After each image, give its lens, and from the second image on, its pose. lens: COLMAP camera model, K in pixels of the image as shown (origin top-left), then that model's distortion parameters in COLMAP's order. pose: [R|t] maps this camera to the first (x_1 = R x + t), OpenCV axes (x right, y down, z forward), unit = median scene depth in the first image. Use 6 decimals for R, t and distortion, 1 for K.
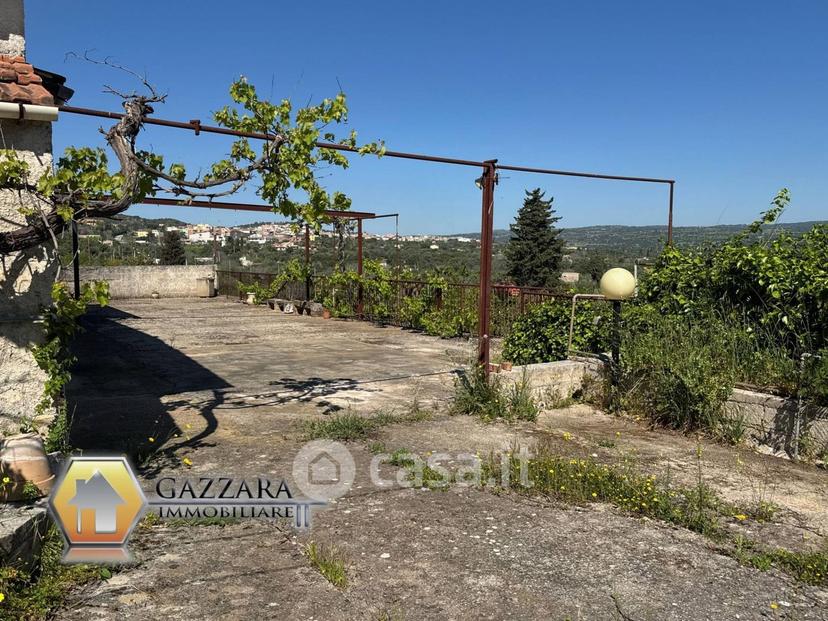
lens RADIAL K [[607.0, 0, 414.0], [0, 607.0, 310.5], [0, 0, 1]] dist [0.117928, -0.161183]
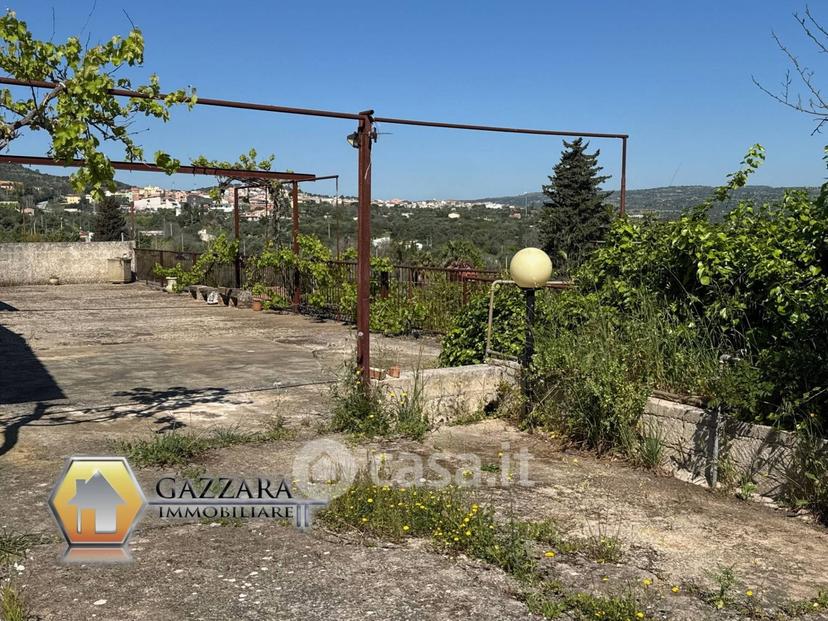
lens RADIAL K [[793.5, 0, 414.0], [0, 793.5, 310.5], [0, 0, 1]] dist [0.161282, -0.297935]
pose [[0.999863, -0.002115, -0.016407, 0.189941], [0.002348, 0.999896, 0.014231, -0.002632], [0.016375, -0.014268, 0.999764, -0.033589]]
